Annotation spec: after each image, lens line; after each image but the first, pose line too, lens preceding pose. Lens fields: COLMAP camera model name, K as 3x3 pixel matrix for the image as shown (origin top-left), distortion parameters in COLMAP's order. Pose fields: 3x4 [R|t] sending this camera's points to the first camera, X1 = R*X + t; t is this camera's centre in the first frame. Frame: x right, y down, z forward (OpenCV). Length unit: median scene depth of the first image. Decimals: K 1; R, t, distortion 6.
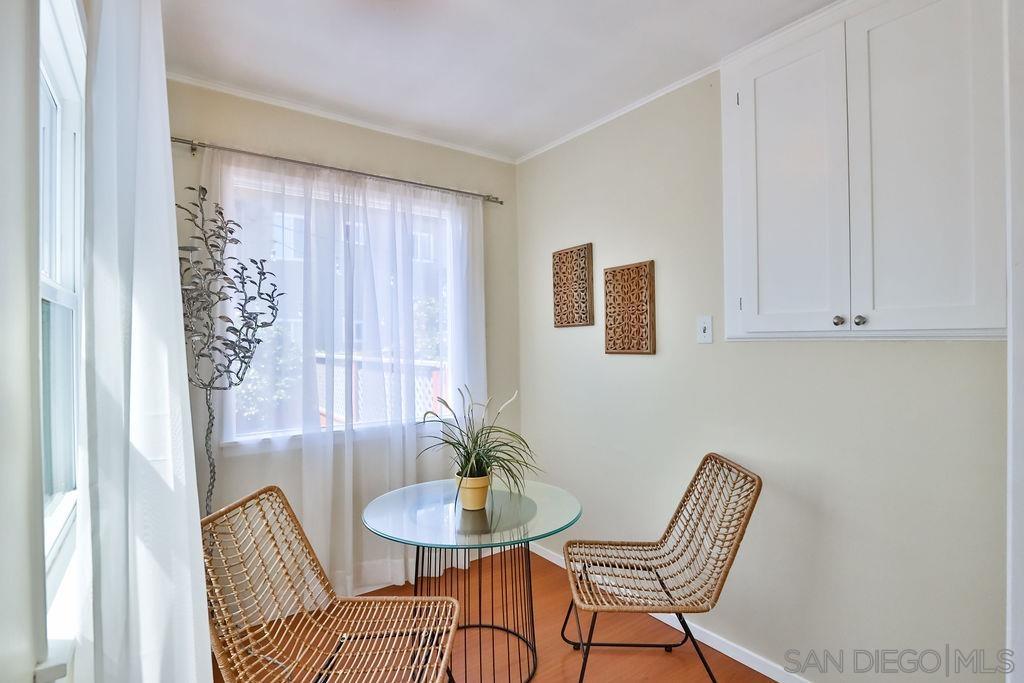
lens RADIAL K [[493.0, 0, 516.6], [0, 493.0, 341.3], [0, 0, 1]] dist [-0.045886, 0.010302]
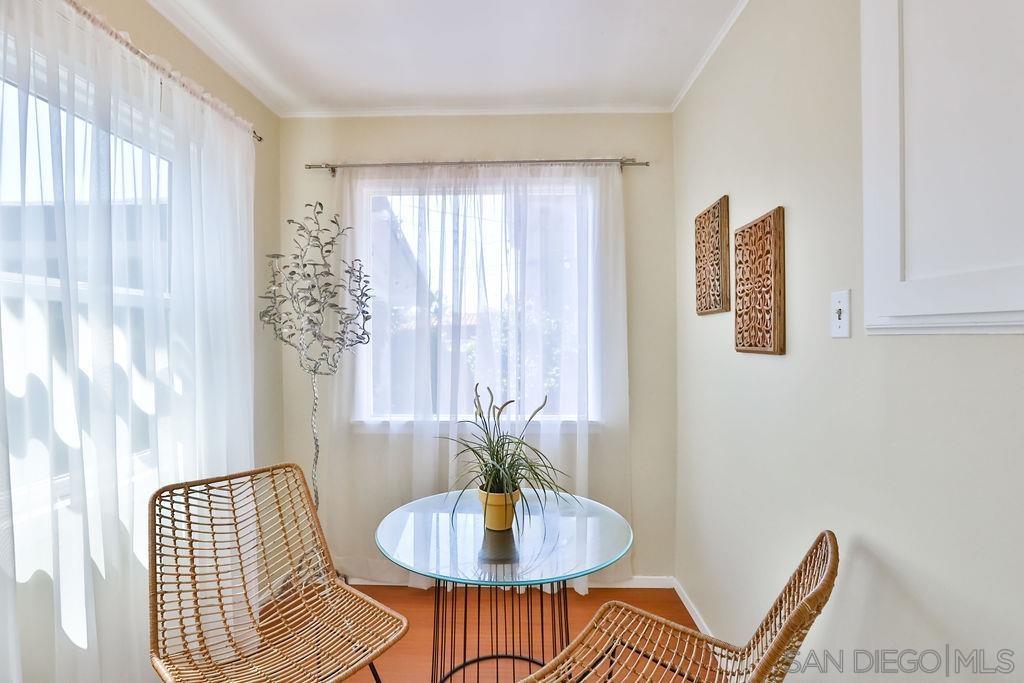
lens RADIAL K [[493.0, 0, 512.0], [0, 493.0, 341.2], [0, 0, 1]] dist [-0.045886, 0.010302]
pose [[0.792522, 0.011558, -0.609734, 0.354489], [-0.002174, 0.999868, 0.016127, -0.000180], [0.609840, -0.011455, 0.792442, 0.264053]]
